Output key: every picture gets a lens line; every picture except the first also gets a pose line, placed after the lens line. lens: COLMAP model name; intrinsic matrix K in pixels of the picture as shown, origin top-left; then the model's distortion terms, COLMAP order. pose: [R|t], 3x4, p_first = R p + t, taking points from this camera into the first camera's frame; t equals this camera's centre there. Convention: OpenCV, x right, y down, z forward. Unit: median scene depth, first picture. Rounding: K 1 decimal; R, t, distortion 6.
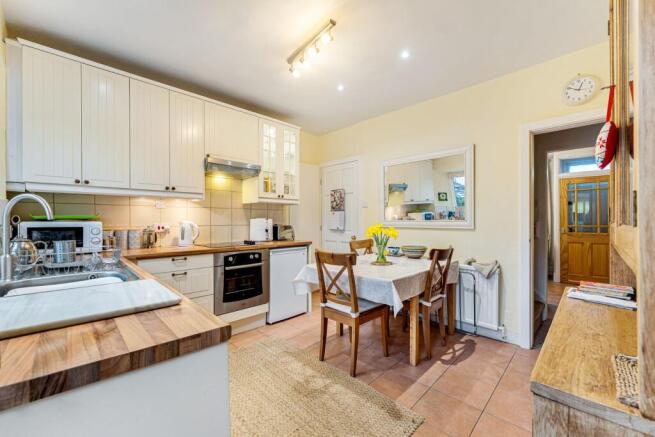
lens RADIAL K [[268.7, 0, 329.8], [0, 268.7, 220.0], [0, 0, 1]] dist [-0.008077, -0.000096]
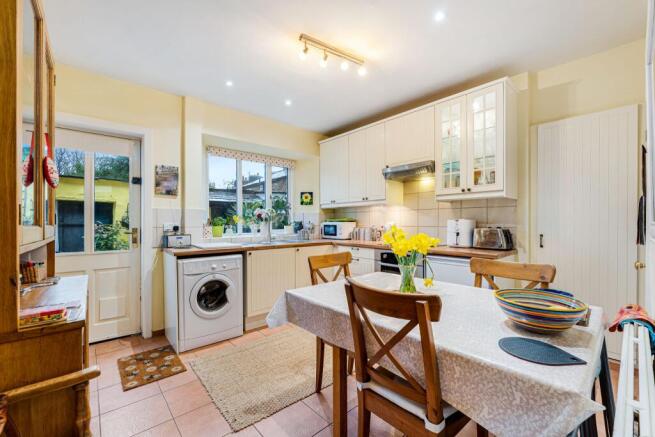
lens RADIAL K [[268.7, 0, 325.5], [0, 268.7, 222.6], [0, 0, 1]] dist [-0.008077, -0.000096]
pose [[-0.092108, 0.008073, -0.995716, 0.697477], [0.004947, 0.999959, 0.007650, -0.004398], [0.995737, -0.004221, -0.092145, 0.776191]]
